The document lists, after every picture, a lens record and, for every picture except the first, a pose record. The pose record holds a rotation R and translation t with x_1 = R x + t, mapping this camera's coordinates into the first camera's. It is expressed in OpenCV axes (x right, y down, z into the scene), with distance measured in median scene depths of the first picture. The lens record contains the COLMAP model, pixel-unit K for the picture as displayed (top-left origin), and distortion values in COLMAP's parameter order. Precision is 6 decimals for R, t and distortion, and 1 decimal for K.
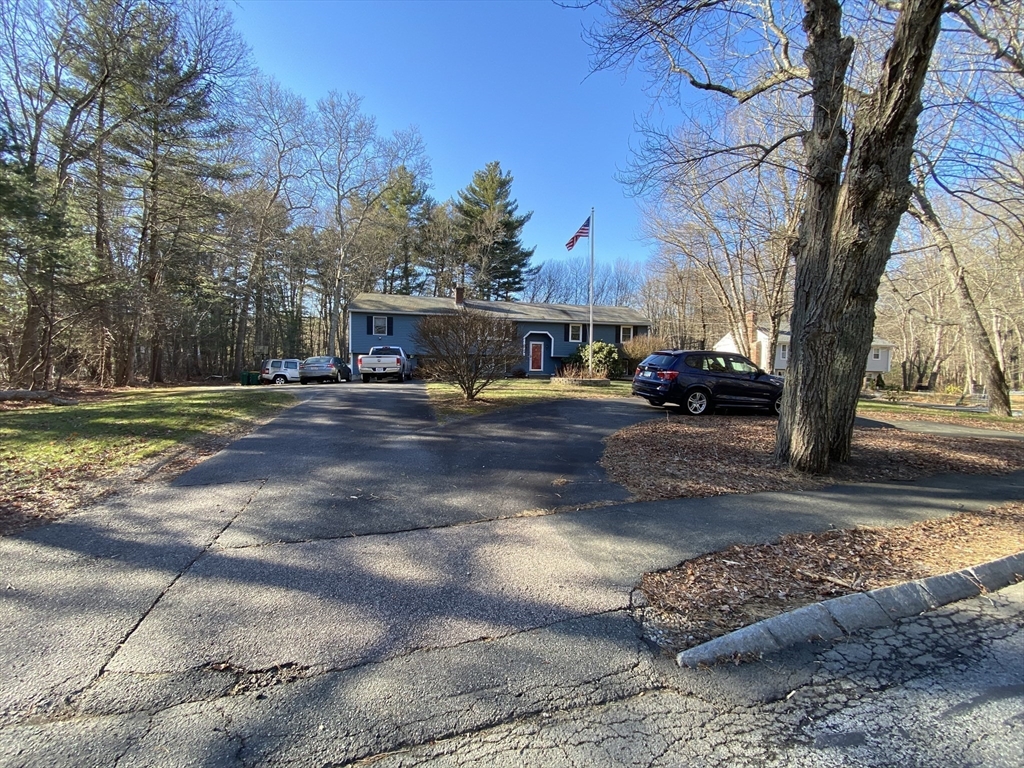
lens RADIAL K [[404.7, 0, 508.2], [0, 404.7, 382.1], [0, 0, 1]] dist [0.016771, -0.018431]
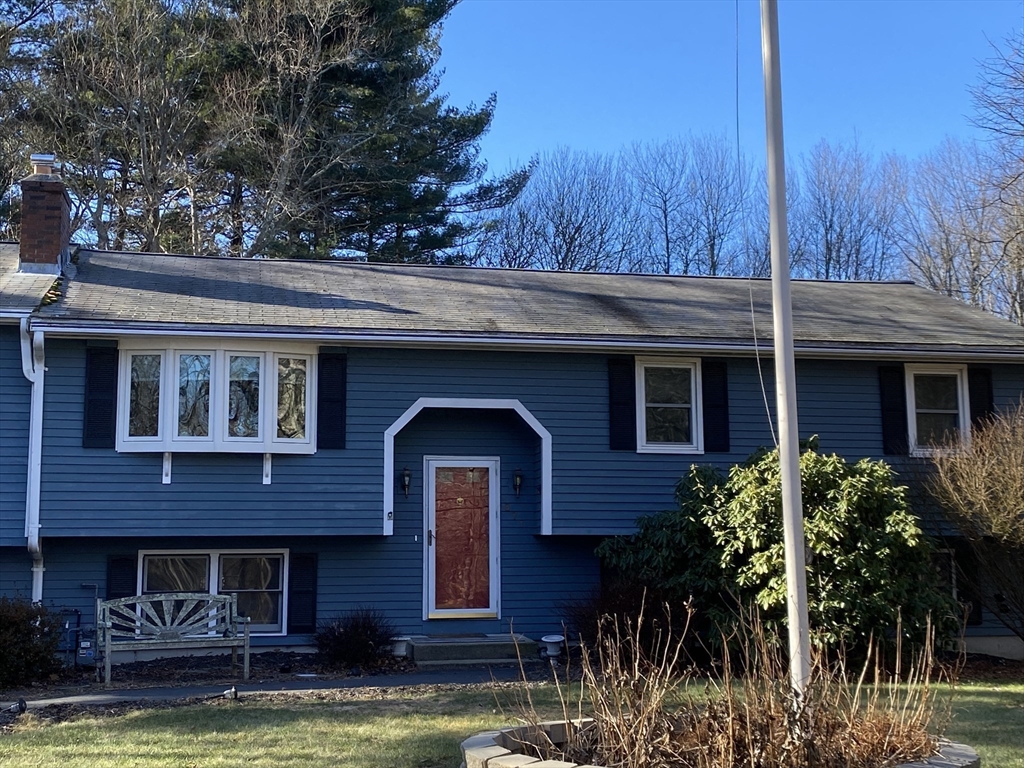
lens RADIAL K [[1354.7, 0, 512.0], [0, 1354.7, 384.0], [0, 0, 1]] dist [0.107998, -0.041995]
pose [[0.998685, -0.017275, 0.048269, 0.063483], [0.024980, 0.986161, -0.163899, -0.030050], [-0.044769, 0.164890, 0.985295, 0.379778]]
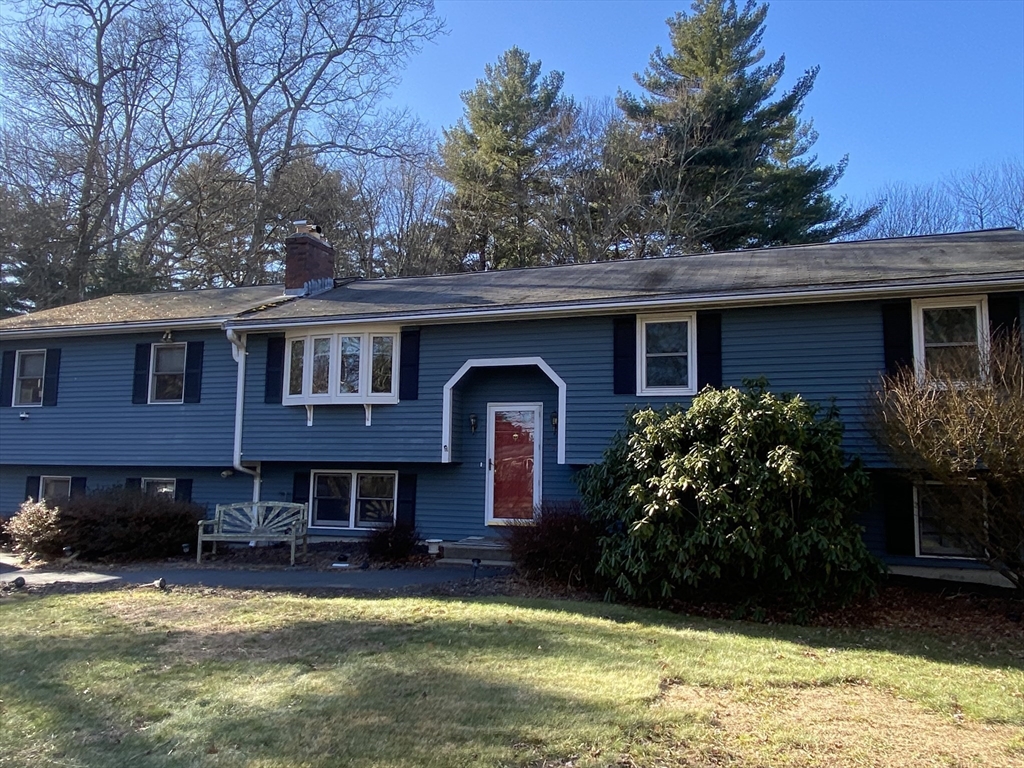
lens RADIAL K [[757.1, 0, 512.0], [0, 757.1, 384.0], [0, 0, 1]] dist [0.084792, 0.000369]
pose [[0.883883, -0.057680, -0.464138, 0.278110], [-0.012115, 0.989210, -0.146004, -0.044193], [0.467551, 0.134674, 0.873647, 0.595520]]
